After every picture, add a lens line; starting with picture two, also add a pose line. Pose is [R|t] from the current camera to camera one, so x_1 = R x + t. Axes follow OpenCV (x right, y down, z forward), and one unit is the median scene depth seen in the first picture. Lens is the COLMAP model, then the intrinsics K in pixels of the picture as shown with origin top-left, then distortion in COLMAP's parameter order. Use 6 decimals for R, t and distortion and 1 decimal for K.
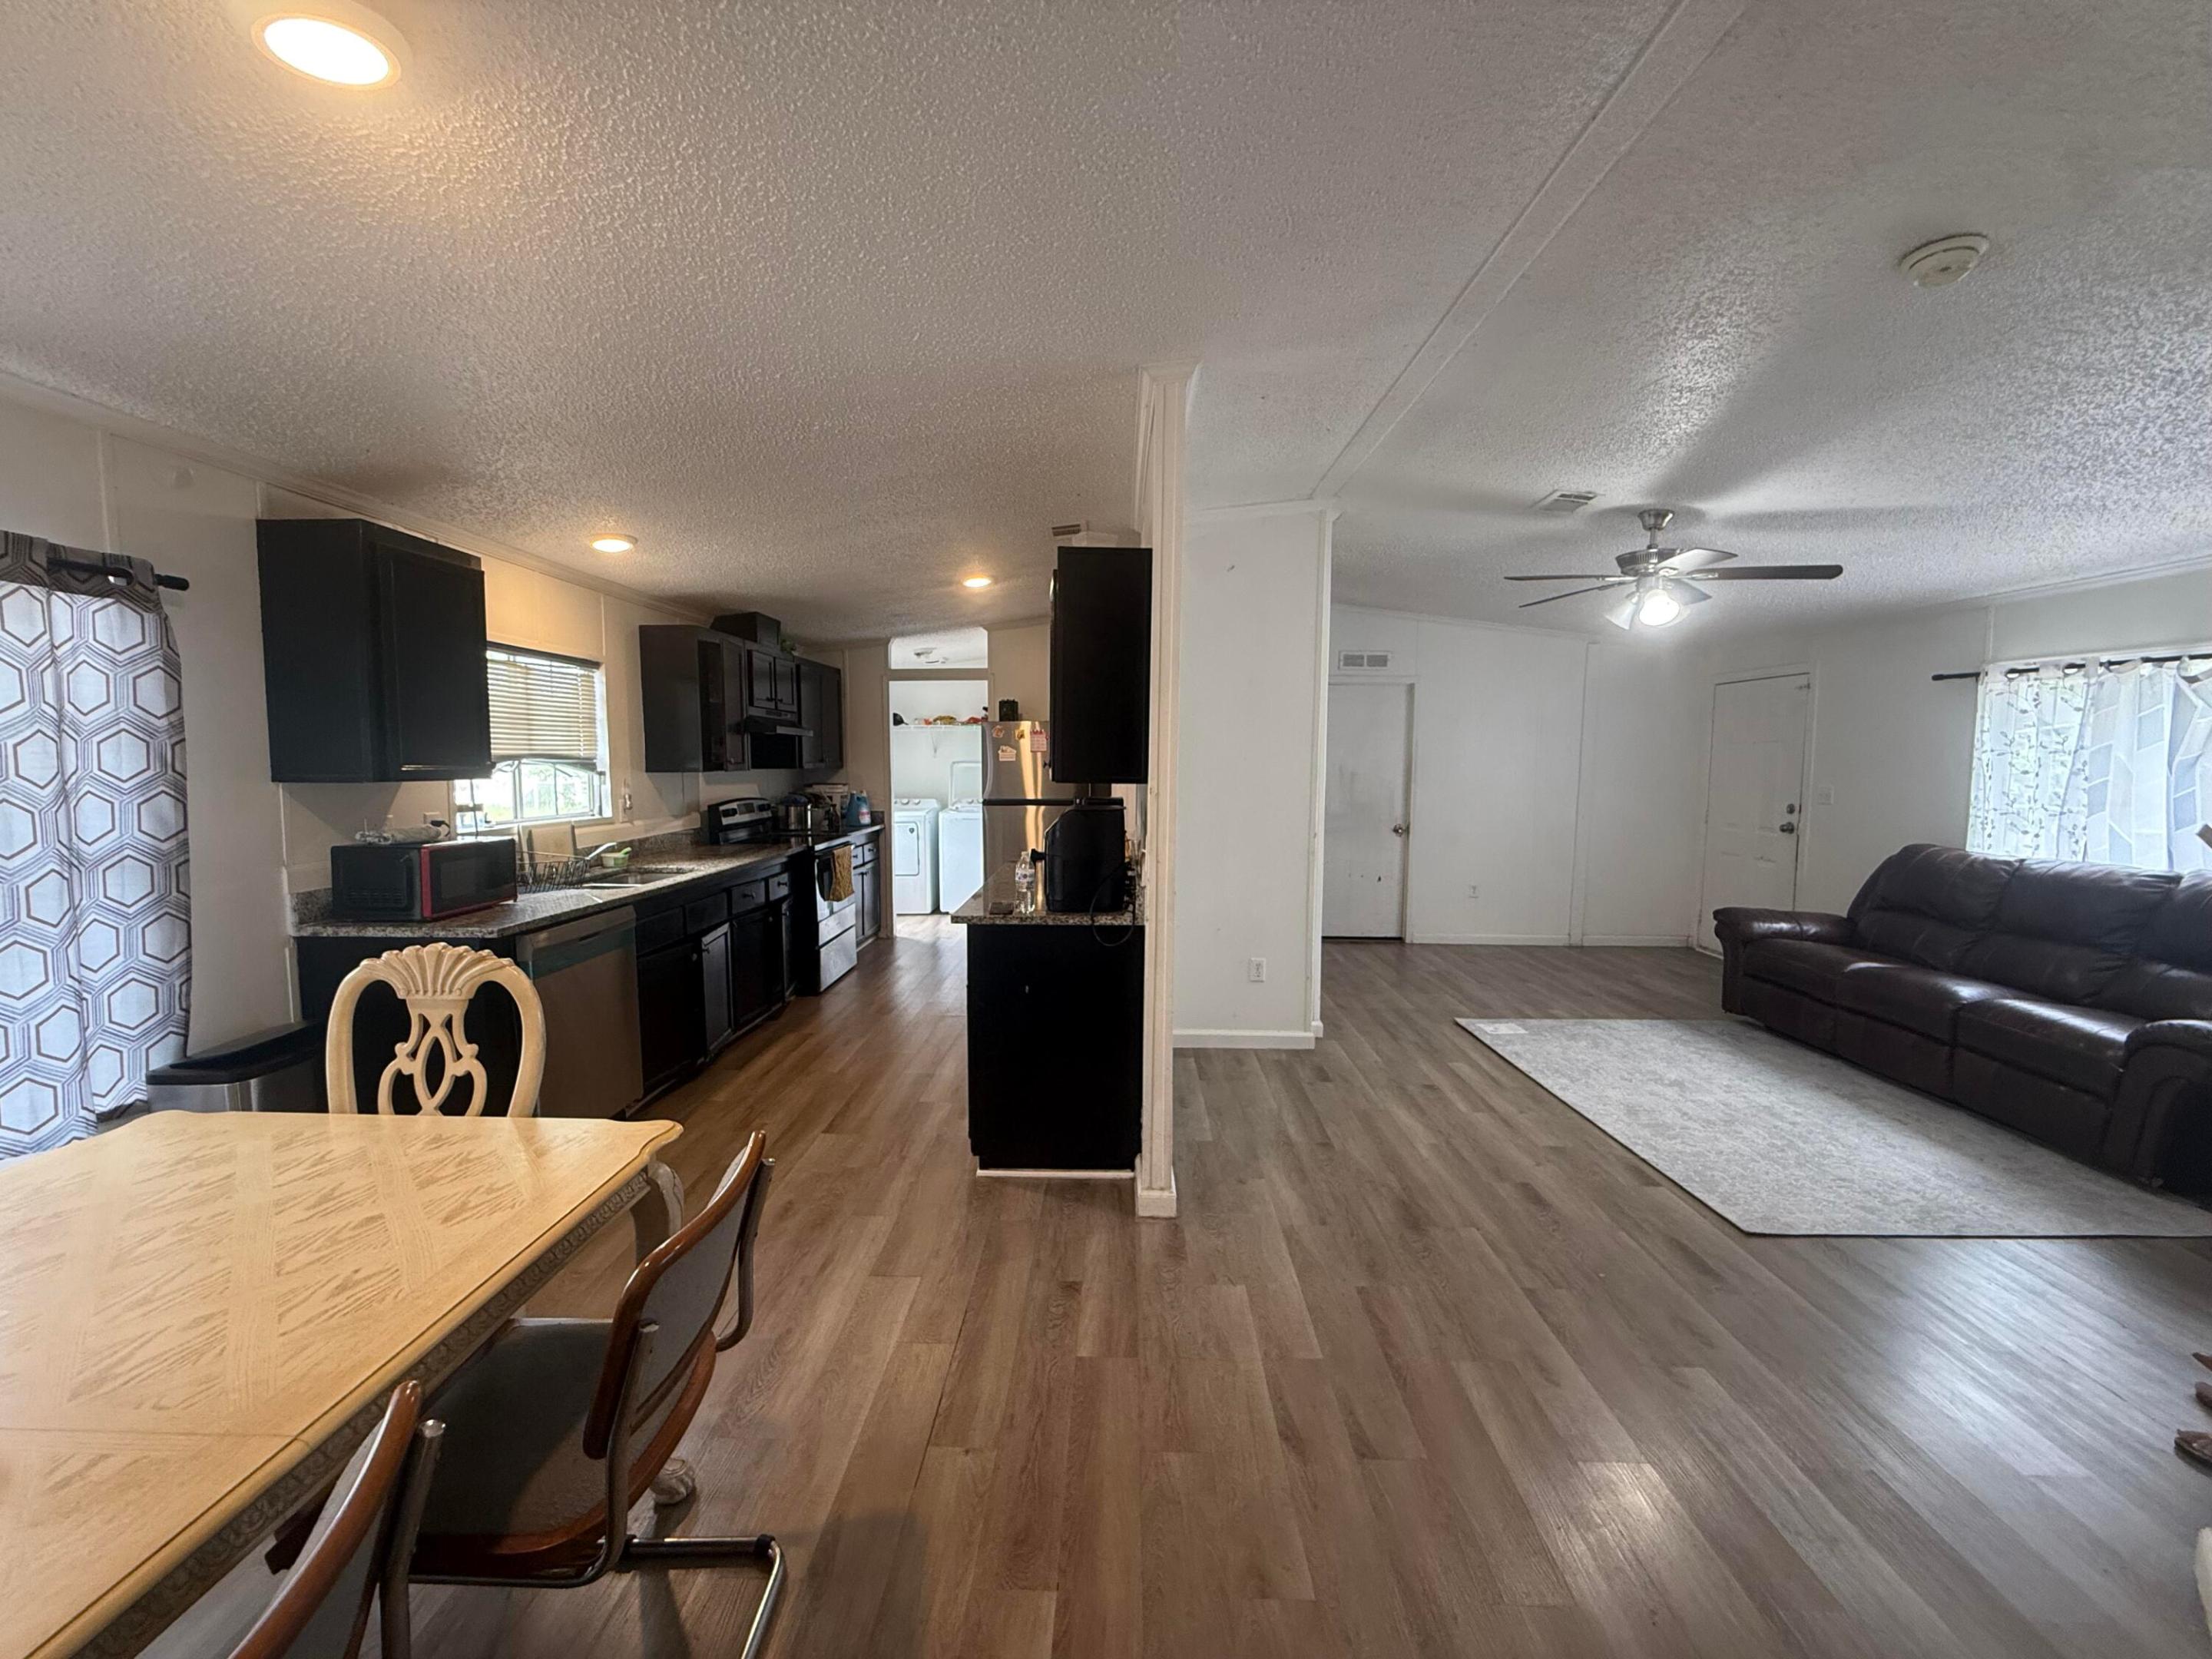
lens RADIAL K [[884.8, 0, 1100.7], [0, 884.8, 831.1], [0, 0, 1]] dist [-0.001019, 0.000552]
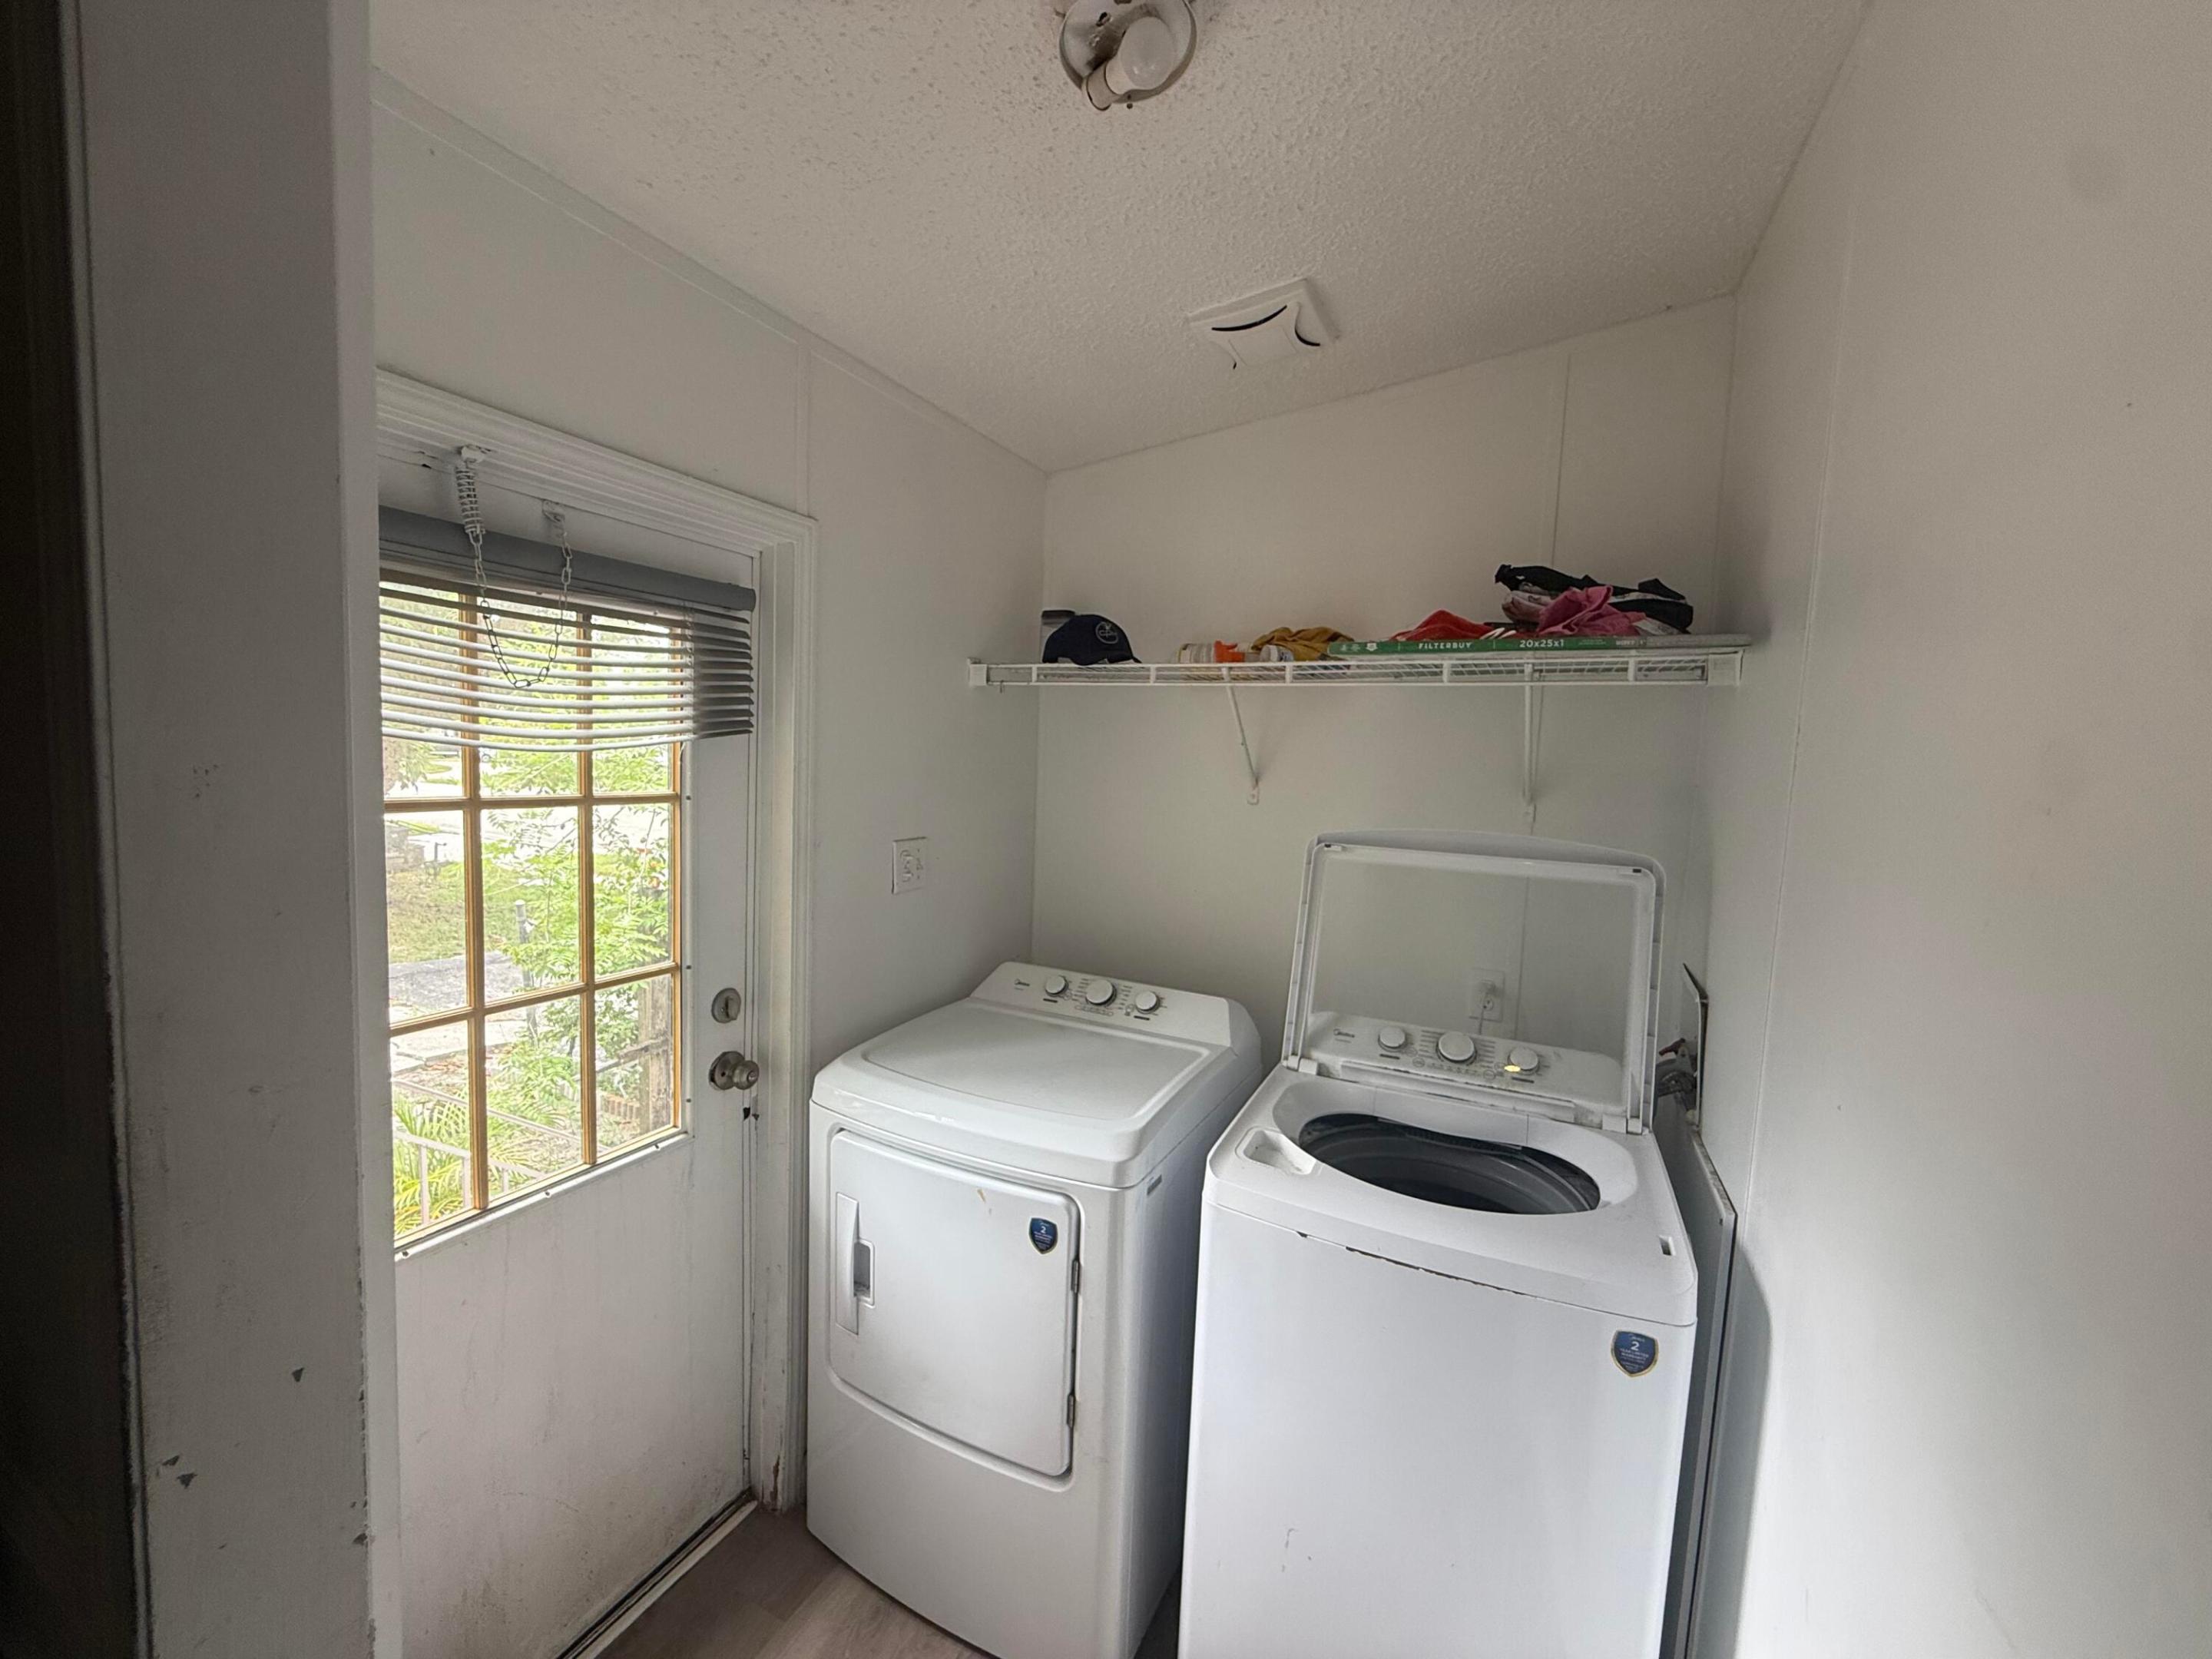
lens RADIAL K [[884.8, 0, 1103.7], [0, 884.8, 823.8], [0, 0, 1]] dist [-0.001019, 0.000552]
pose [[0.904350, 0.068461, -0.421264, -0.282941], [-0.072938, 0.997321, 0.005498, -0.176987], [0.420512, 0.025754, 0.906921, 1.774744]]
